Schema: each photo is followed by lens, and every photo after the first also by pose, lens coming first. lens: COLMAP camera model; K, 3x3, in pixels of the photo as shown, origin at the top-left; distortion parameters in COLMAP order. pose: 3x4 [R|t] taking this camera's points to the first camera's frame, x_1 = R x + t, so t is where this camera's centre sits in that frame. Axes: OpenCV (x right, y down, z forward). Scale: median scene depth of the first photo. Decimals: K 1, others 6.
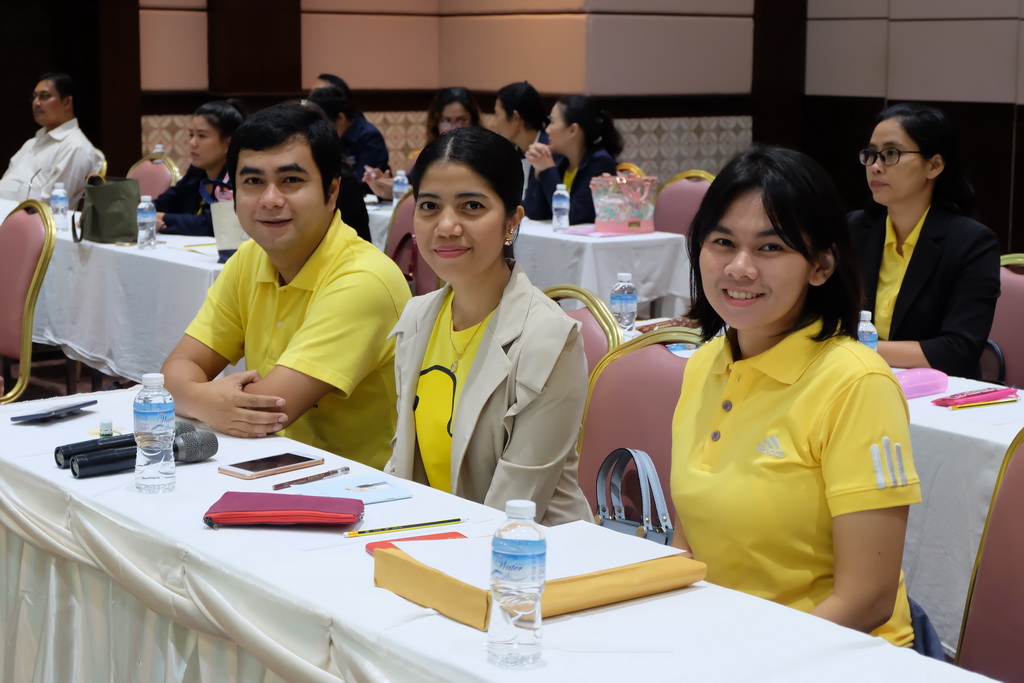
lens RADIAL K [[1854.8, 0, 511.3], [0, 1854.8, 299.1], [0, 0, 1]] dist [-0.041420, 0.180350]
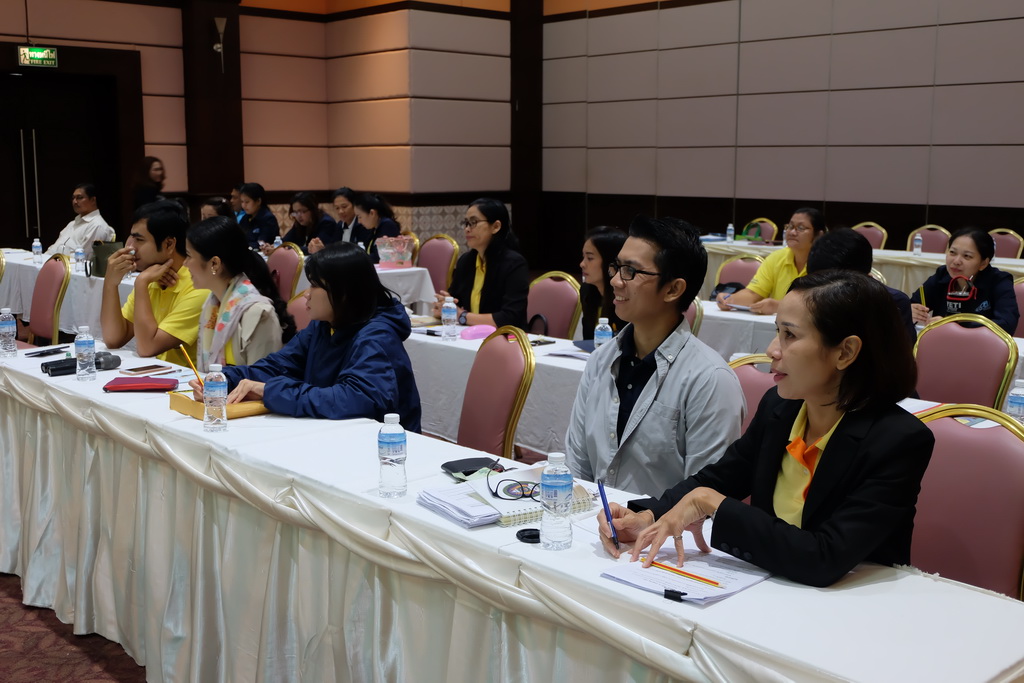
lens RADIAL K [[1149.7, 0, 517.0], [0, 1149.7, 325.5], [0, 0, 1]] dist [-0.010398, 0.038194]
pose [[0.995631, -0.019953, 0.091223, 0.156402], [0.019361, 0.999785, 0.007374, 0.032268], [-0.091351, -0.005576, 0.995803, -0.321264]]
